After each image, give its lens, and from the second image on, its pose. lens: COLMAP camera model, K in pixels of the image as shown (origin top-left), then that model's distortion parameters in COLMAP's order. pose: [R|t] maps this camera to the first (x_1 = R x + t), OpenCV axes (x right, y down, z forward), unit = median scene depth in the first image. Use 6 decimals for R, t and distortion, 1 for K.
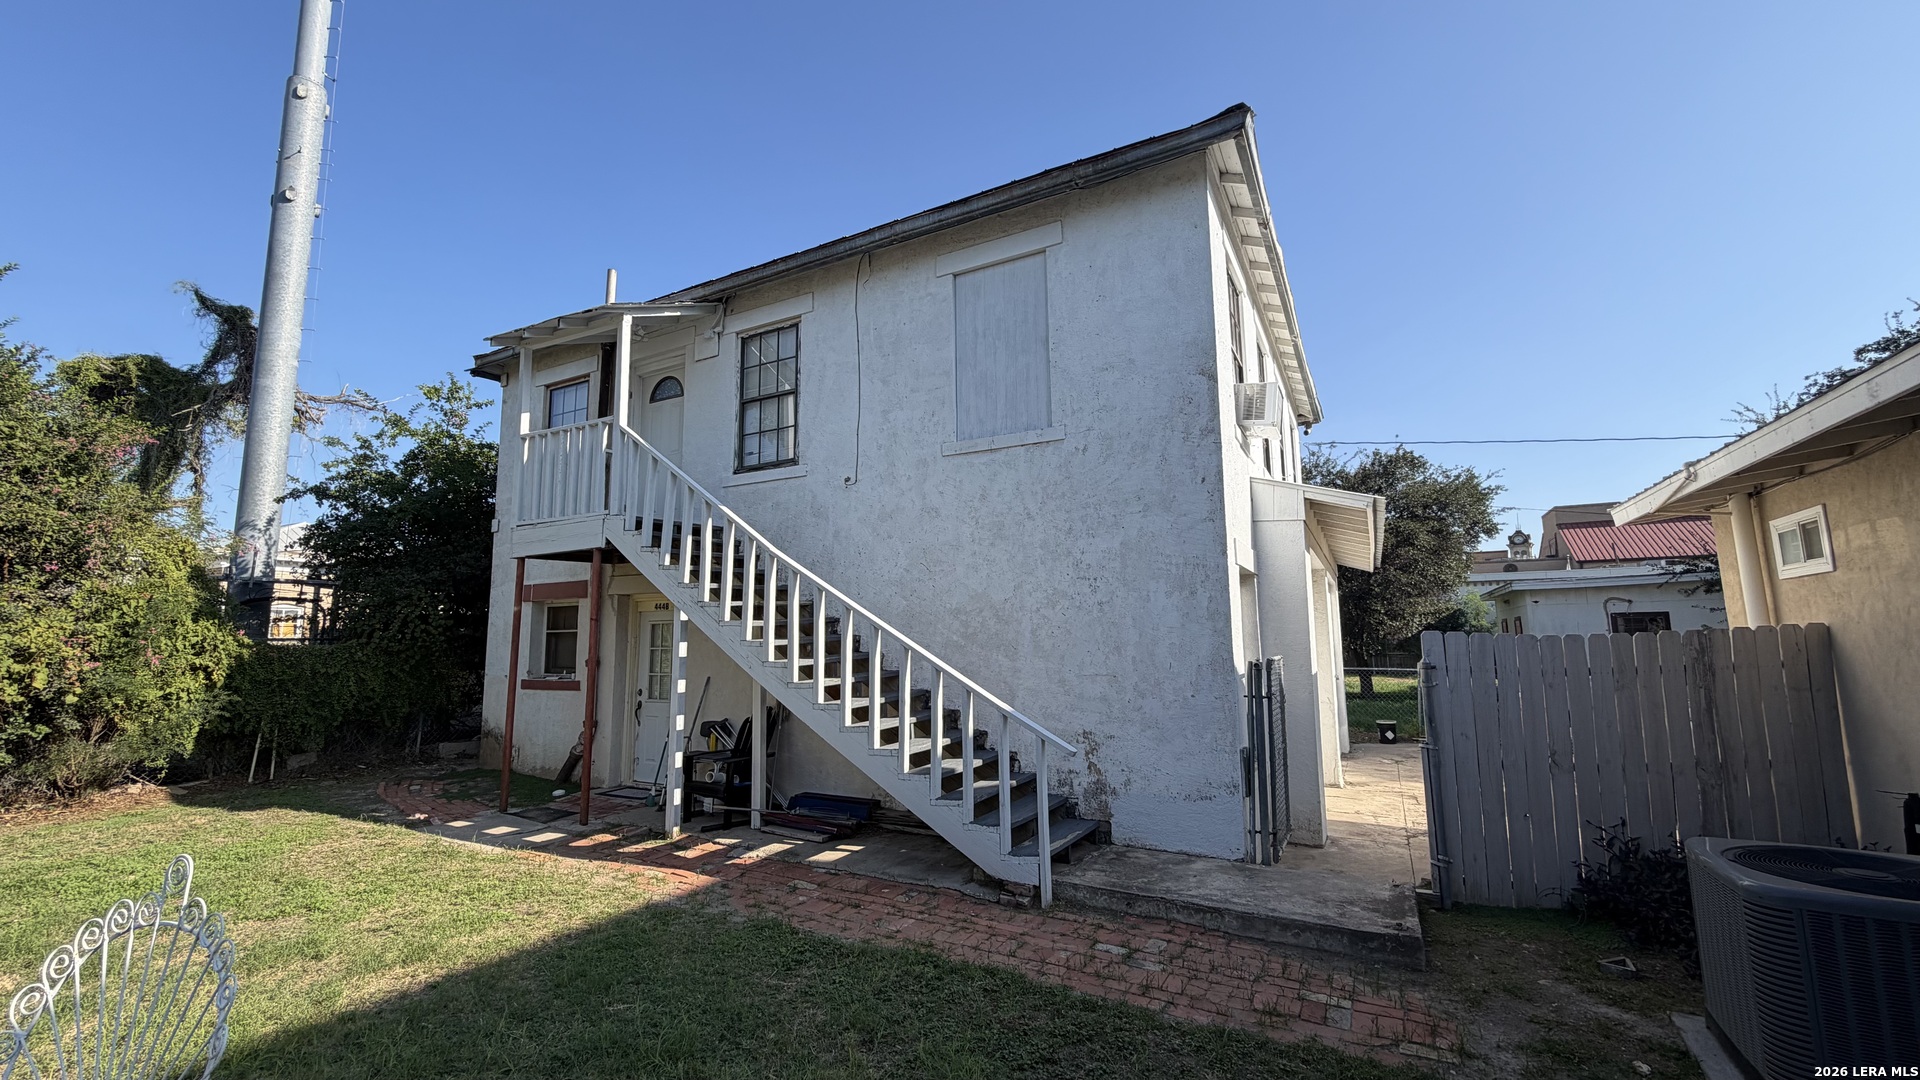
lens RADIAL K [[761.6, 0, 951.0], [0, 761.6, 545.5], [0, 0, 1]] dist [-0.000284, 0.000295]
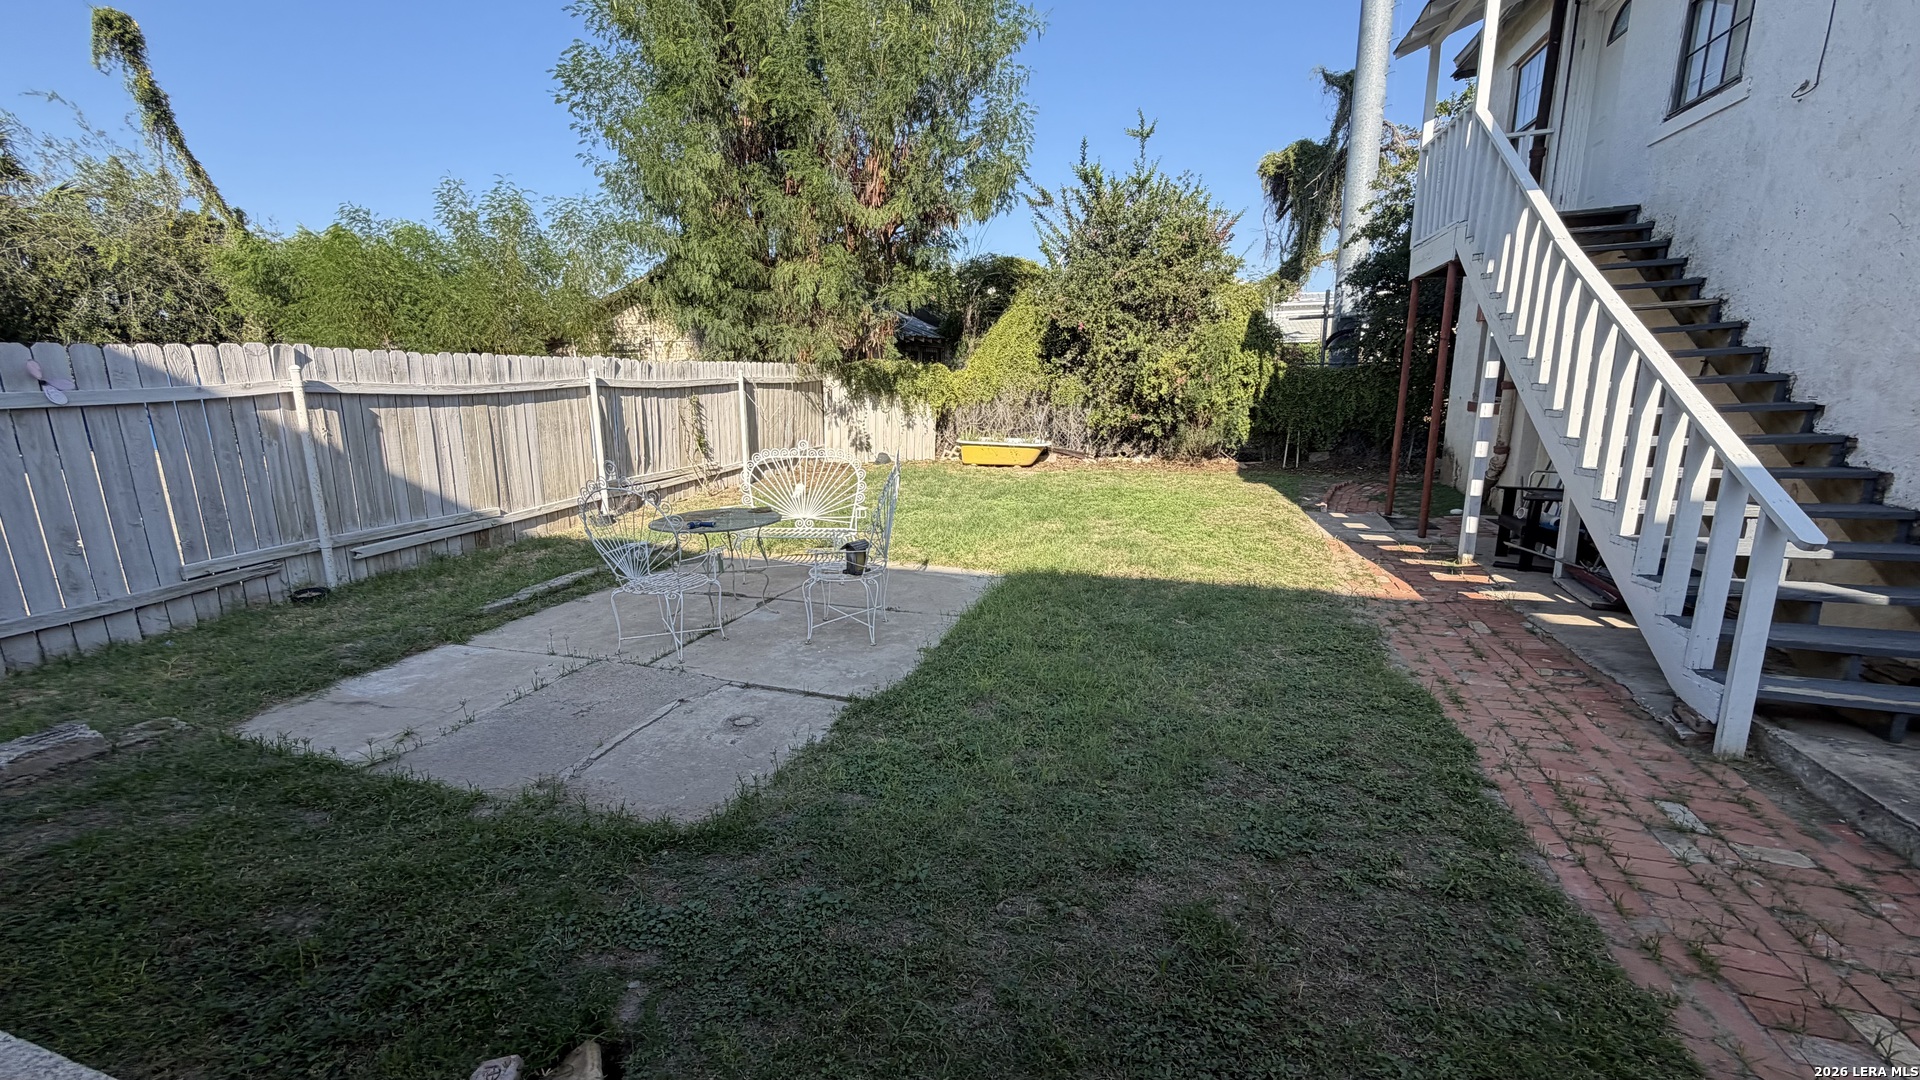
lens RADIAL K [[761.6, 0, 954.4], [0, 761.6, 540.0], [0, 0, 1]] dist [-0.000284, 0.000295]
pose [[0.212274, 0.210404, -0.954290, 0.560408], [0.129424, 0.961890, 0.240869, 0.041663], [0.968602, -0.174638, 0.176952, 0.252539]]
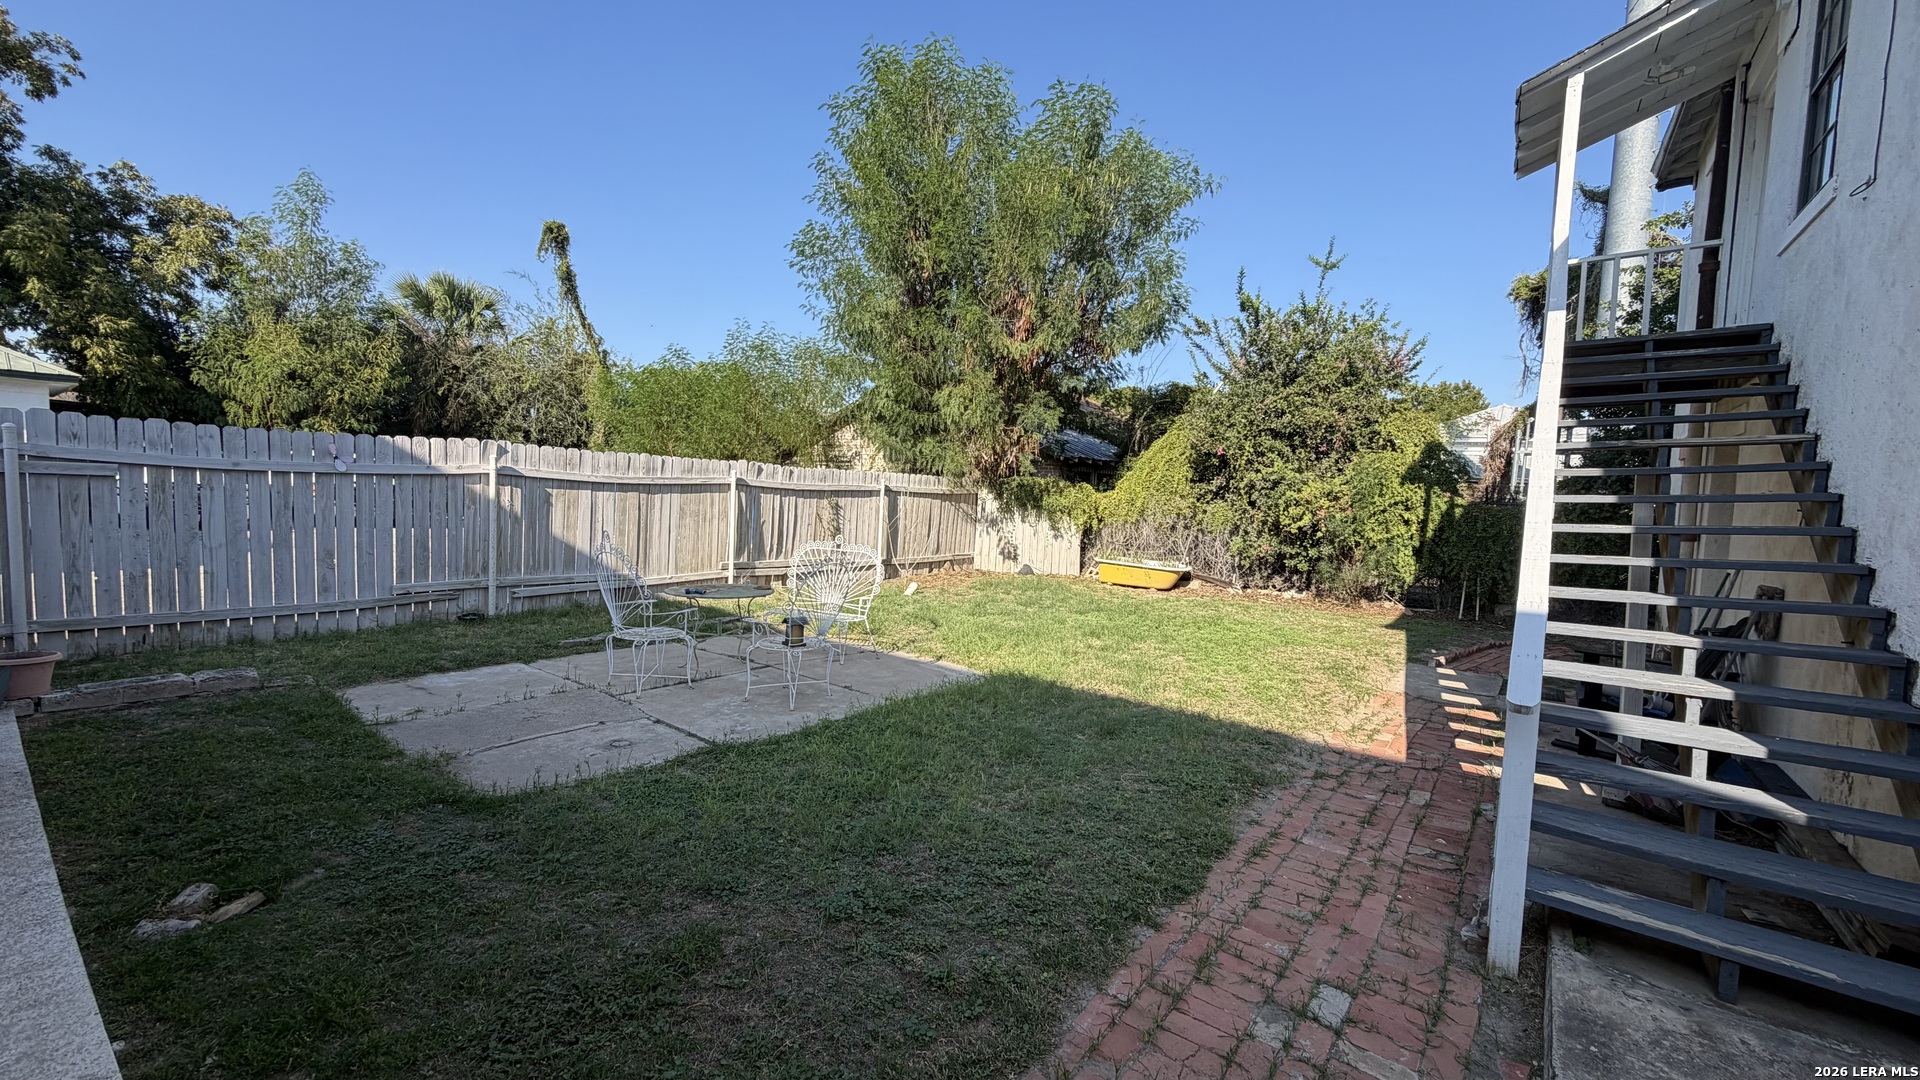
lens RADIAL K [[761.6, 0, 955.7], [0, 761.6, 541.4], [0, 0, 1]] dist [-0.000284, 0.000295]
pose [[-0.140655, 0.064268, -0.987970, 0.671751], [0.080063, 0.995361, 0.053350, 0.107230], [0.986816, -0.071596, -0.145148, 0.697943]]
